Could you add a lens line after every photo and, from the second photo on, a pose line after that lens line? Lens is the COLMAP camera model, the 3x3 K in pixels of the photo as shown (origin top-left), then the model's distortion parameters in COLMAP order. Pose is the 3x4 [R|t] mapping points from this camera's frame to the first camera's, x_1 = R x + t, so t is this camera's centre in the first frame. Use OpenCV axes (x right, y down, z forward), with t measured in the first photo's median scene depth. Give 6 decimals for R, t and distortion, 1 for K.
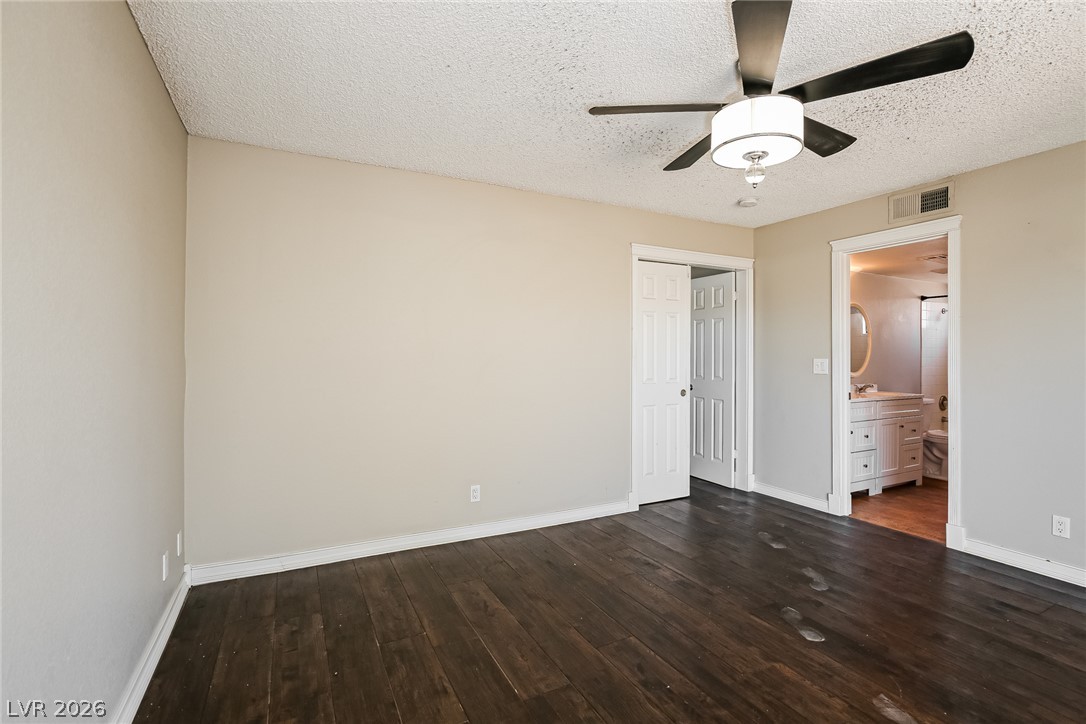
lens RADIAL K [[494.9, 0, 547.6], [0, 494.9, 355.0], [0, 0, 1]] dist [-0.000623, 0.000319]
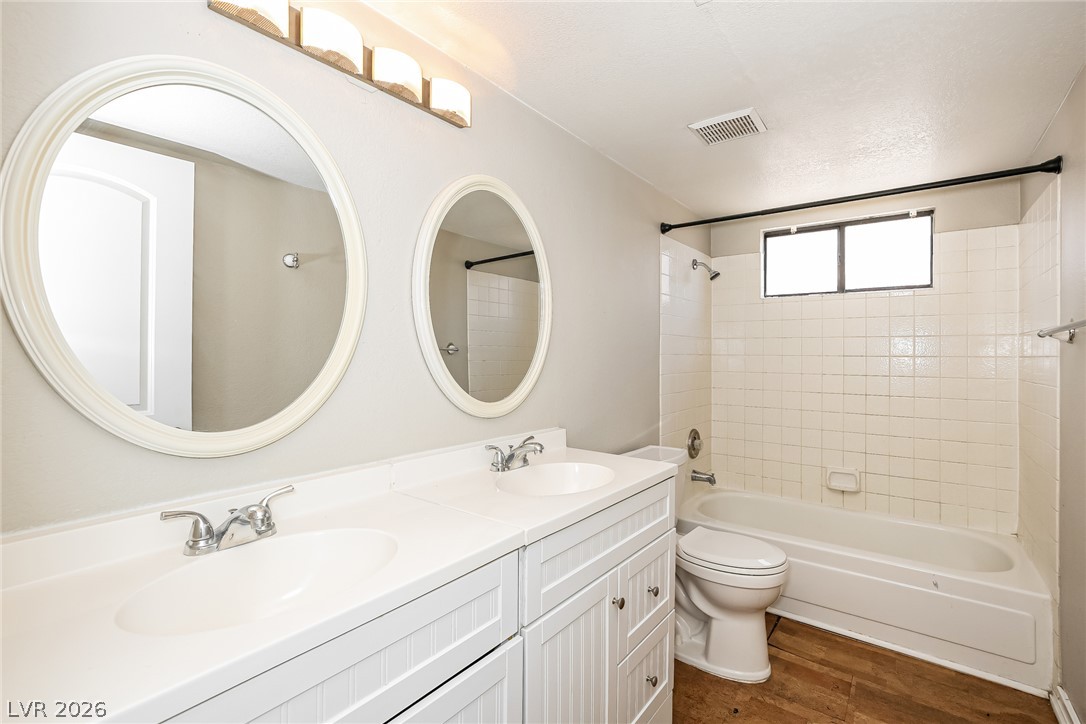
lens RADIAL K [[494.9, 0, 539.2], [0, 494.9, 359.8], [0, 0, 1]] dist [-0.000623, 0.000319]
pose [[0.904644, 0.001829, 0.426164, 0.509622], [-0.003682, 0.999987, 0.003524, 0.010588], [-0.426152, -0.004757, 0.904639, 0.705771]]
